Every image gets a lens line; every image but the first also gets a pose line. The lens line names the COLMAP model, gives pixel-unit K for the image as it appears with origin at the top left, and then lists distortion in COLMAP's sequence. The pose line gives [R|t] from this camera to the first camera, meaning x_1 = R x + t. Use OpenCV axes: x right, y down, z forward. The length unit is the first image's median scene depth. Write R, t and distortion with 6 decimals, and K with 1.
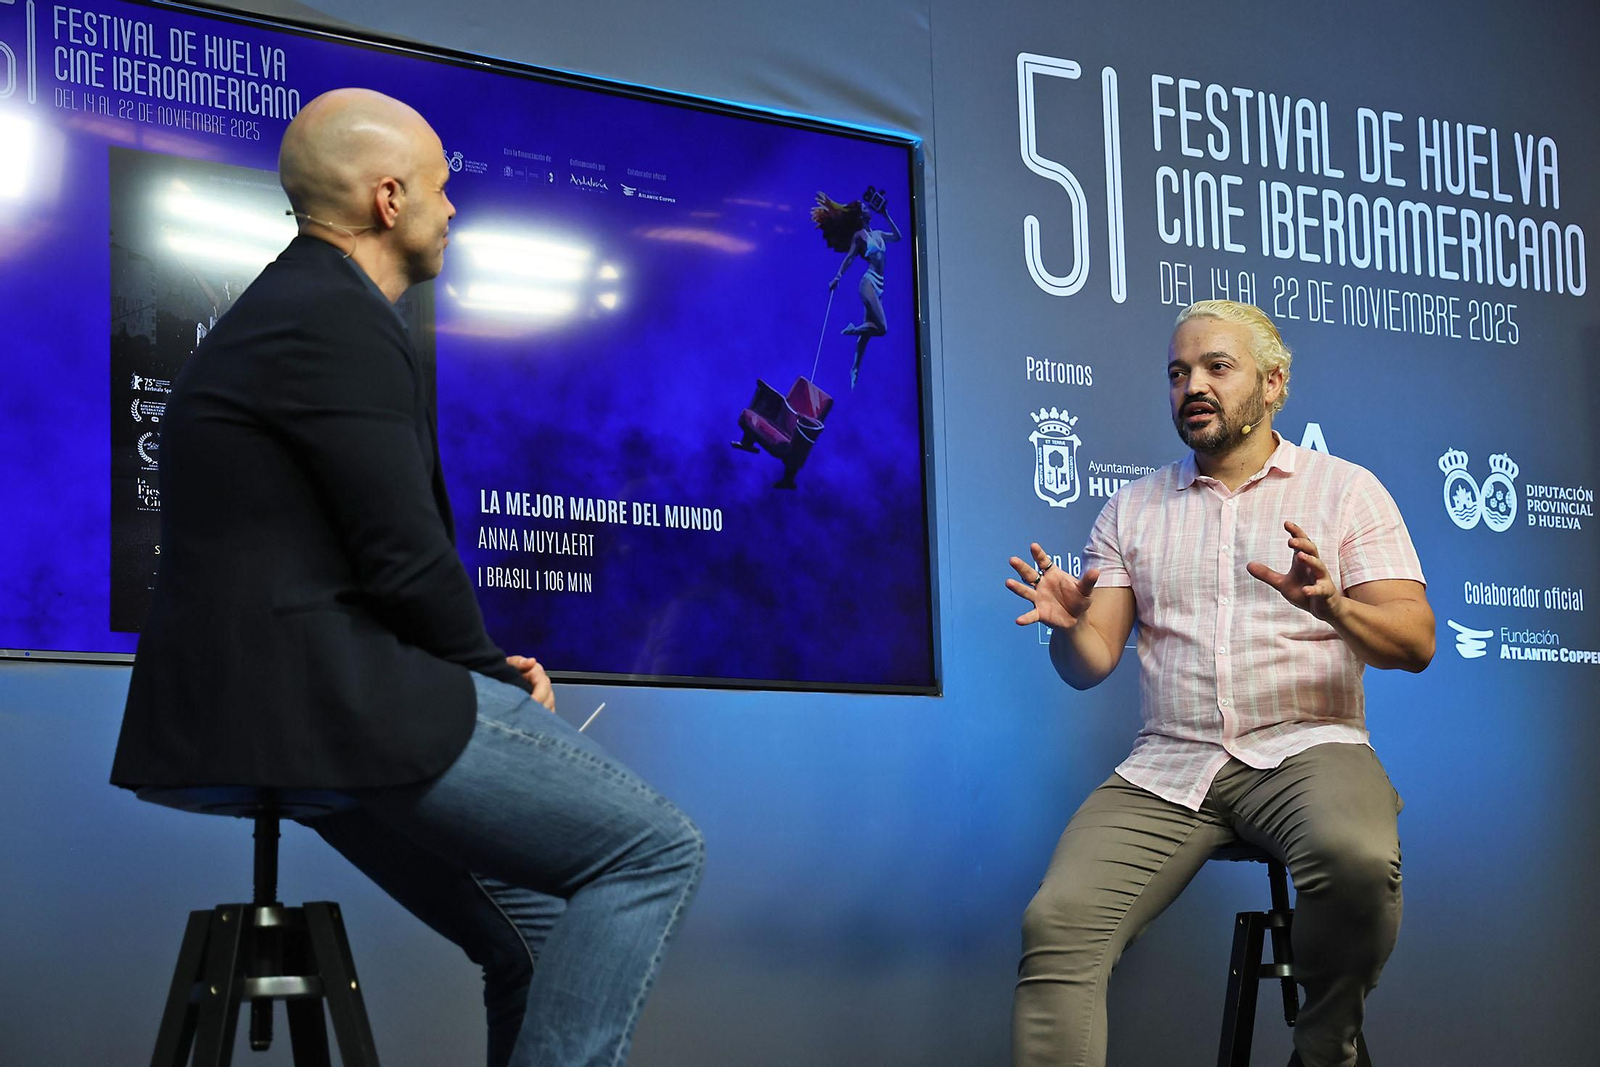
lens RADIAL K [[2906.1, 0, 806.0], [0, 2906.1, 548.7], [0, 0, 1]] dist [0.334985, 0.000000]
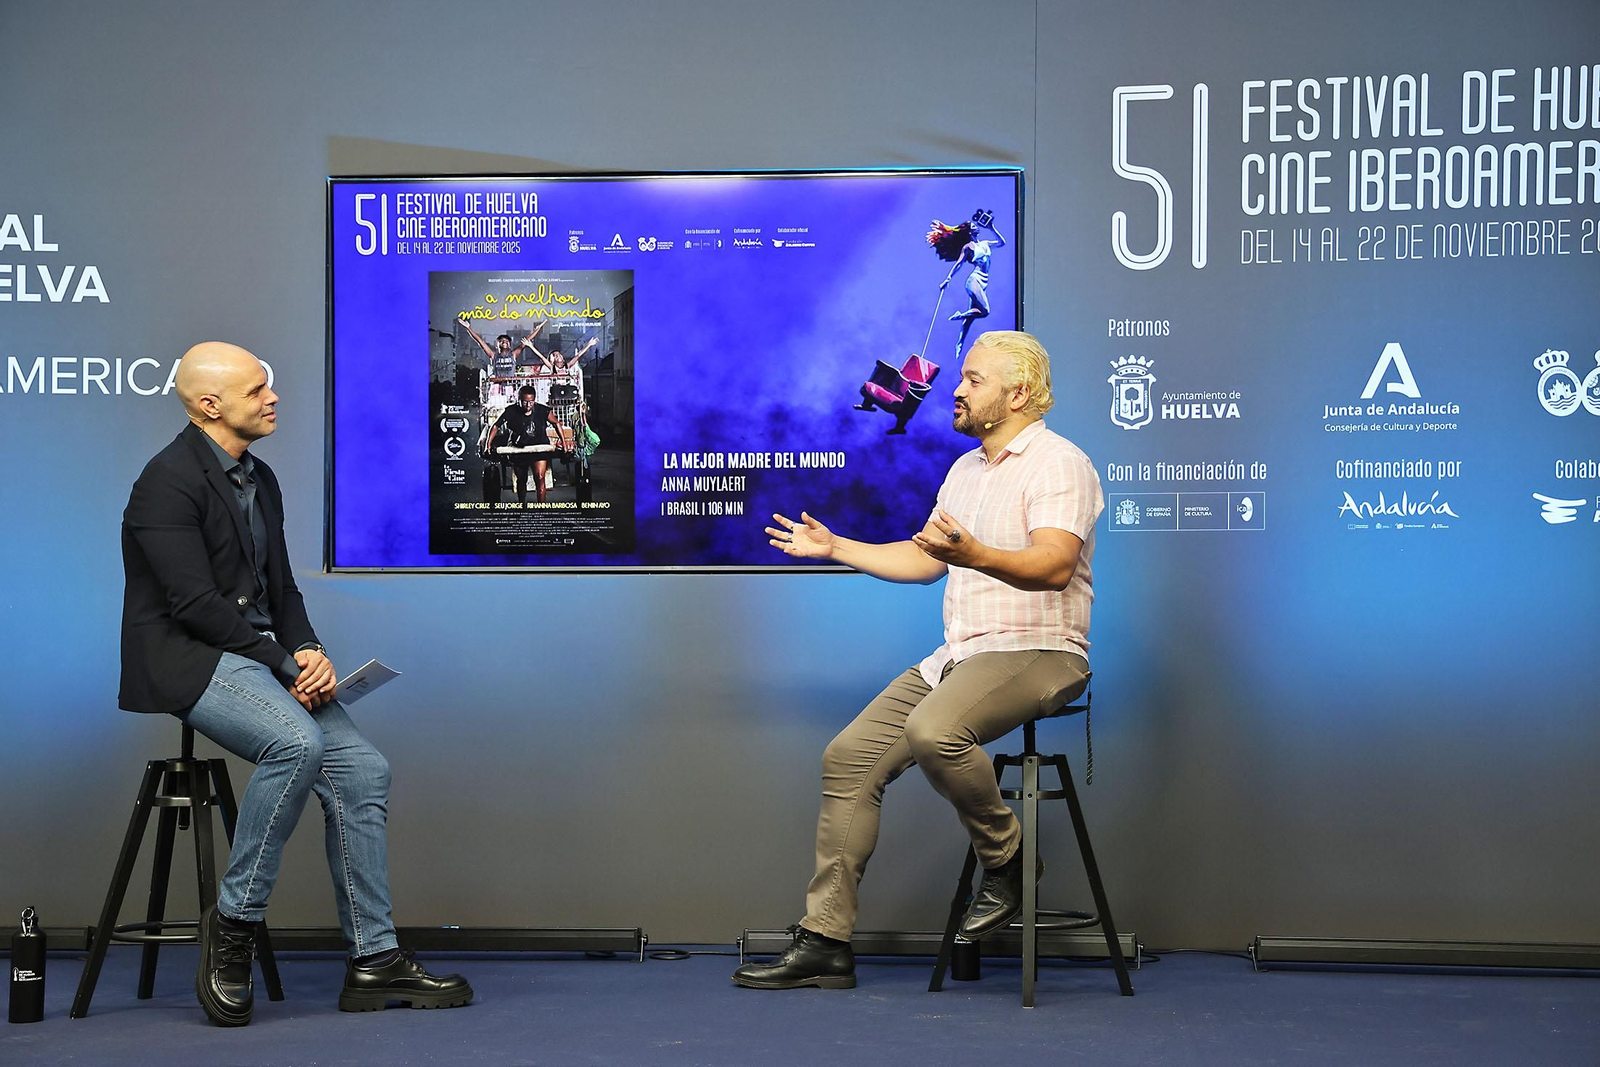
lens RADIAL K [[2866.1, 0, 808.1], [0, 2866.1, 525.7], [0, 0, 1]] dist [0.329848, 0.000000]
pose [[0.762455, 0.021359, -0.646688, 0.839864], [0.076716, 0.989421, 0.123128, -0.146695], [0.642477, -0.143491, 0.752751, -0.118561]]
